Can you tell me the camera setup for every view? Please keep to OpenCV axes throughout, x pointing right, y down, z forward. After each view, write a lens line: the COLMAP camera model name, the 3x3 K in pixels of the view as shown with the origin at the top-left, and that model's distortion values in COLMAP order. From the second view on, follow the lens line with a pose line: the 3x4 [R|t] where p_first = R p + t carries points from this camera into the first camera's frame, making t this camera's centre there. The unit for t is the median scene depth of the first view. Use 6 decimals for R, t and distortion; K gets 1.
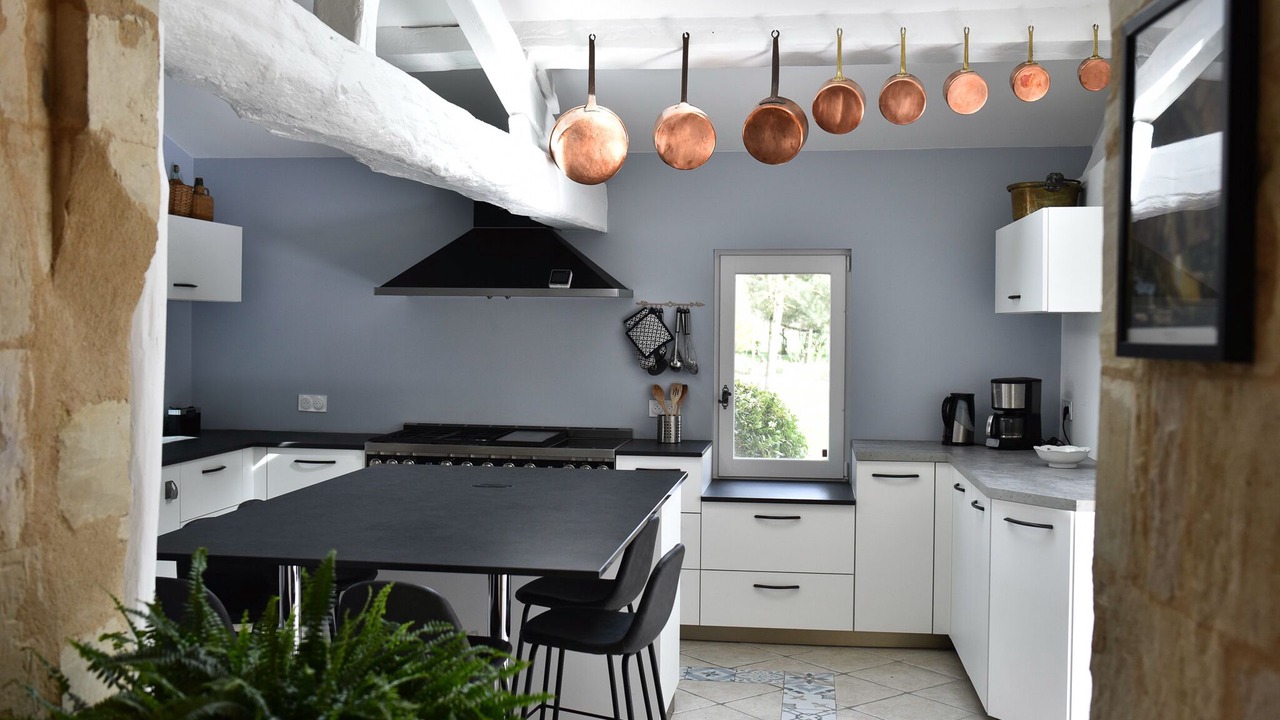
lens RADIAL K [[1291.2, 0, 640.0], [0, 1291.2, 360.0], [0, 0, 1]] dist [-0.016521, -0.014905]
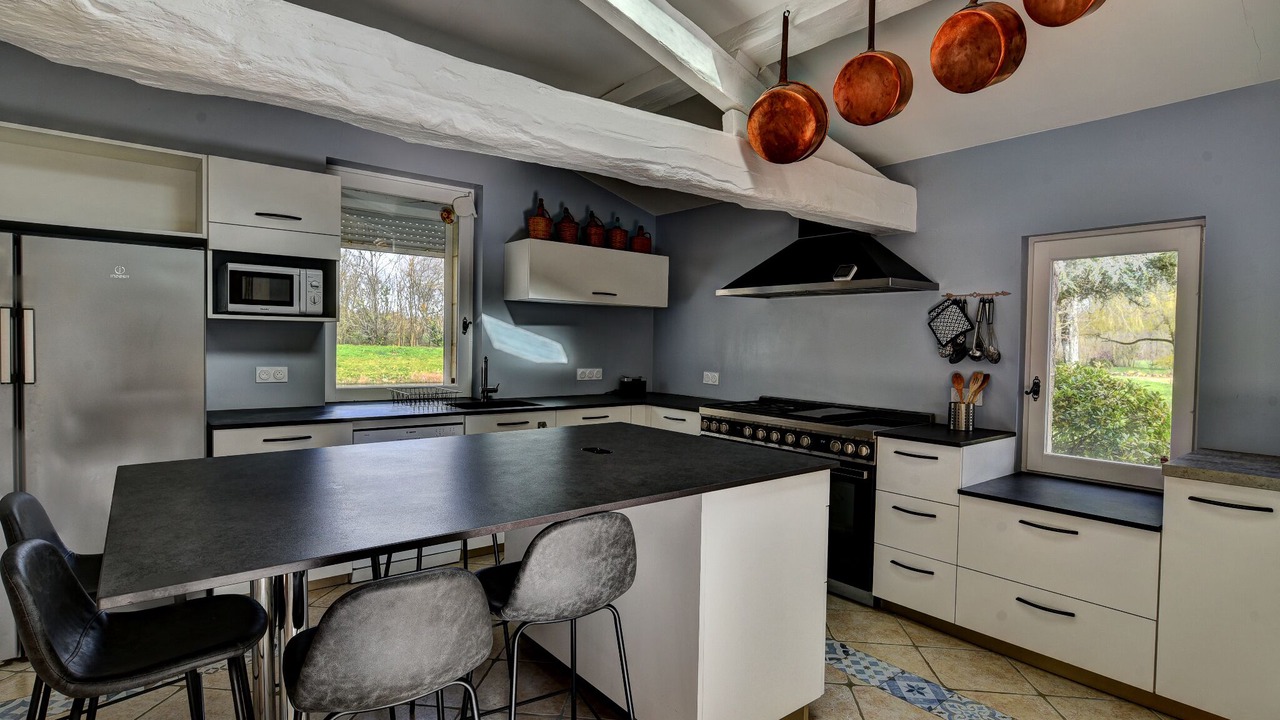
lens RADIAL K [[643.0, 0, 640.0], [0, 643.0, 360.0], [0, 0, 1]] dist [-0.001673, 0.002484]
pose [[0.726409, 0.023320, -0.686867, 0.182551], [-0.032896, 0.999458, -0.000858, 0.017622], [0.686475, 0.023218, 0.726783, 0.451246]]
